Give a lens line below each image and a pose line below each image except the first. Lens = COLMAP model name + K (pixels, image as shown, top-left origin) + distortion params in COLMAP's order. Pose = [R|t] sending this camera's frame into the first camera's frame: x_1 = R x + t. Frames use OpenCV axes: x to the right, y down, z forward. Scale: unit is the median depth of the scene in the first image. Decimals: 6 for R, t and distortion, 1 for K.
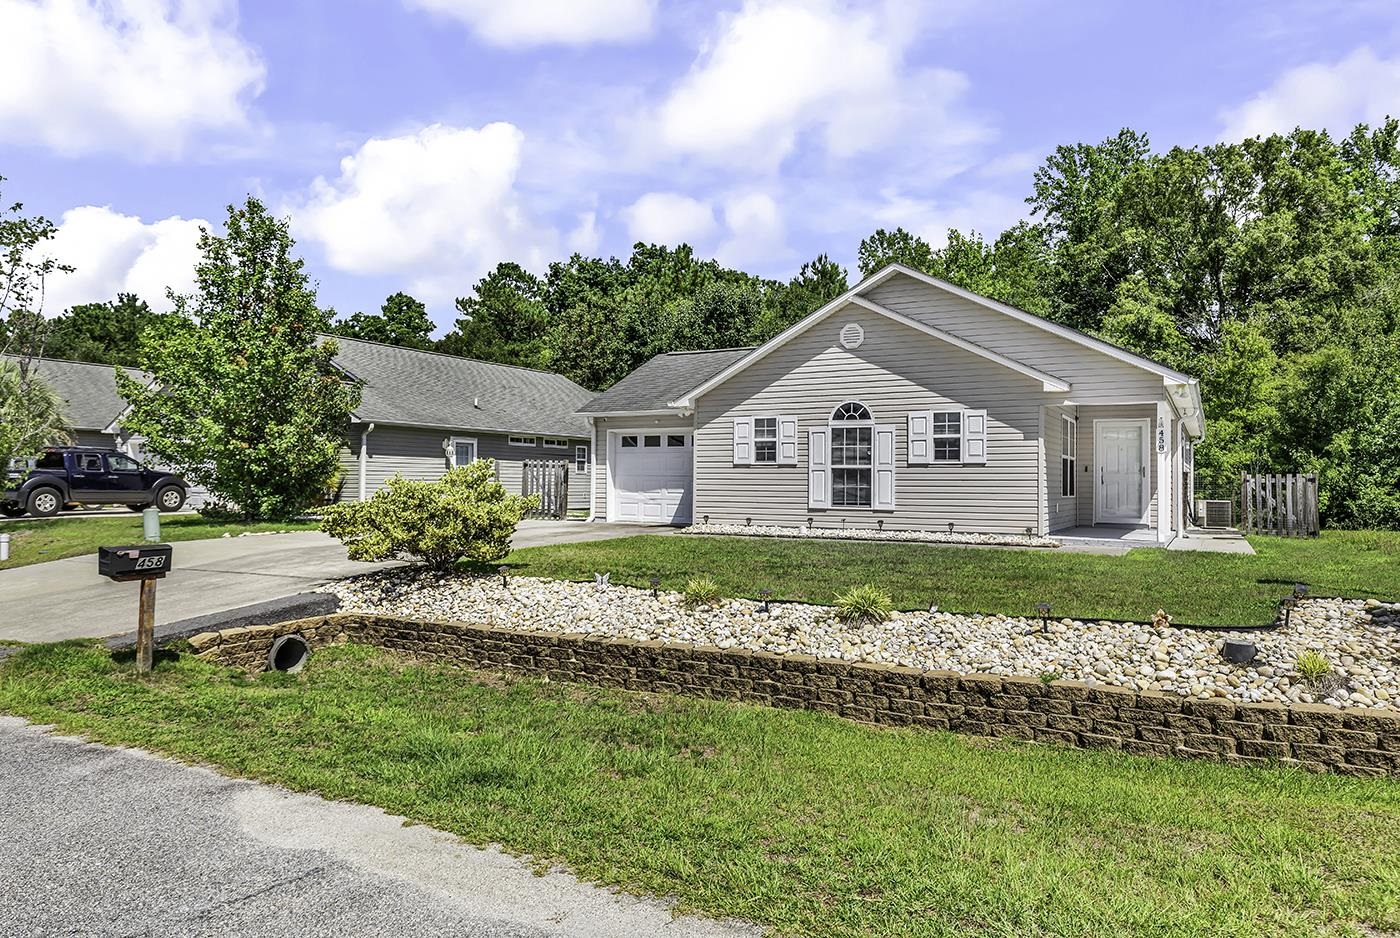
lens RADIAL K [[970.5, 0, 703.2], [0, 970.5, 466.7], [0, 0, 1]] dist [0.006942, -0.002667]
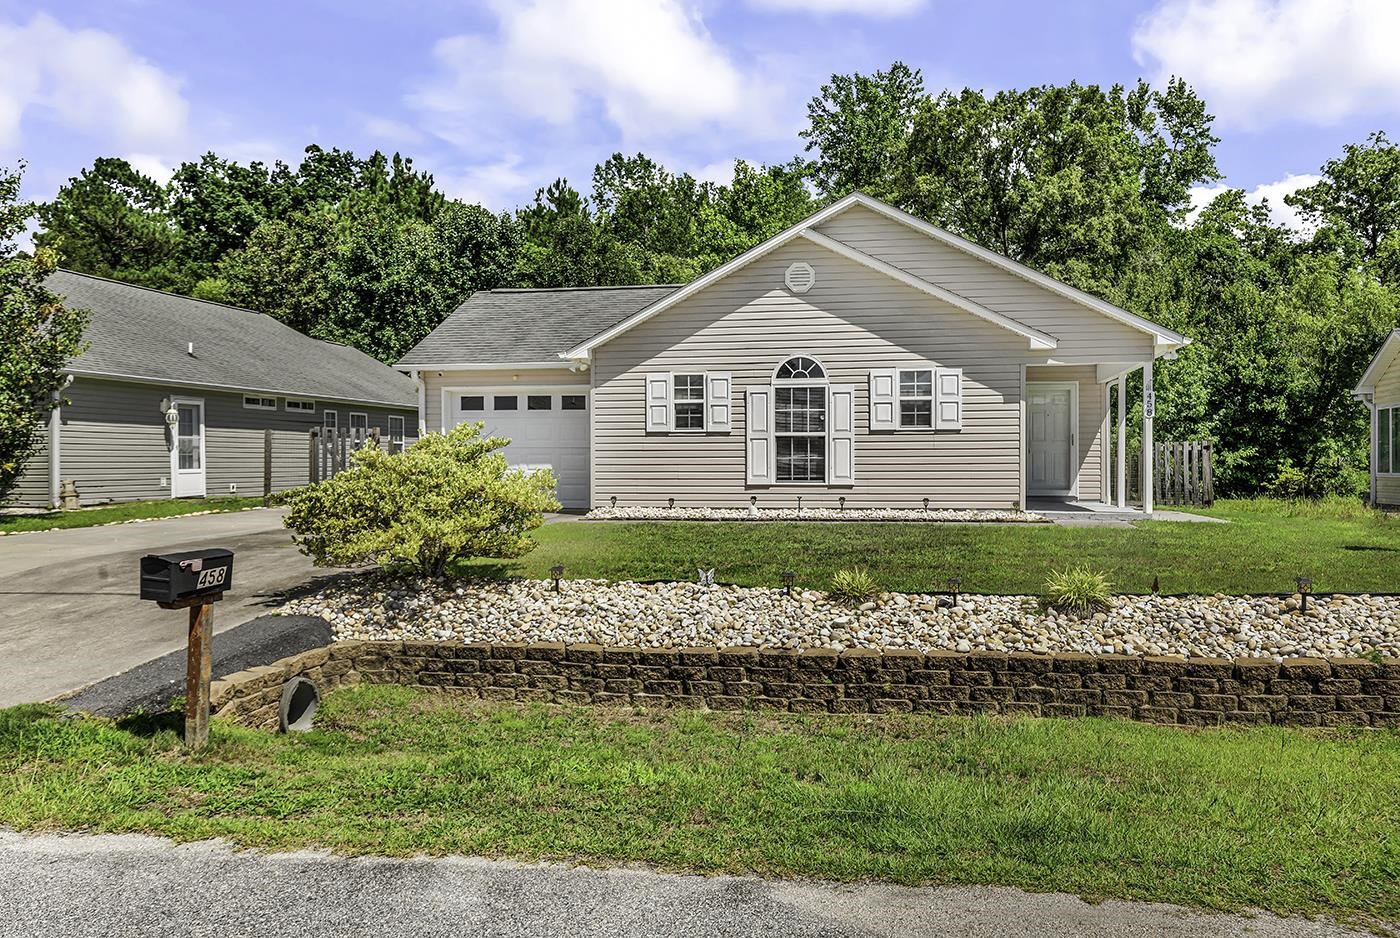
lens RADIAL K [[1166.4, 0, 697.9], [0, 1166.4, 471.1], [0, 0, 1]] dist [0.007035, -0.010148]
pose [[0.939005, -0.012984, 0.343659, -0.274105], [0.004096, 0.999638, 0.026576, 0.004721], [-0.343880, -0.023547, 0.938718, 0.085066]]
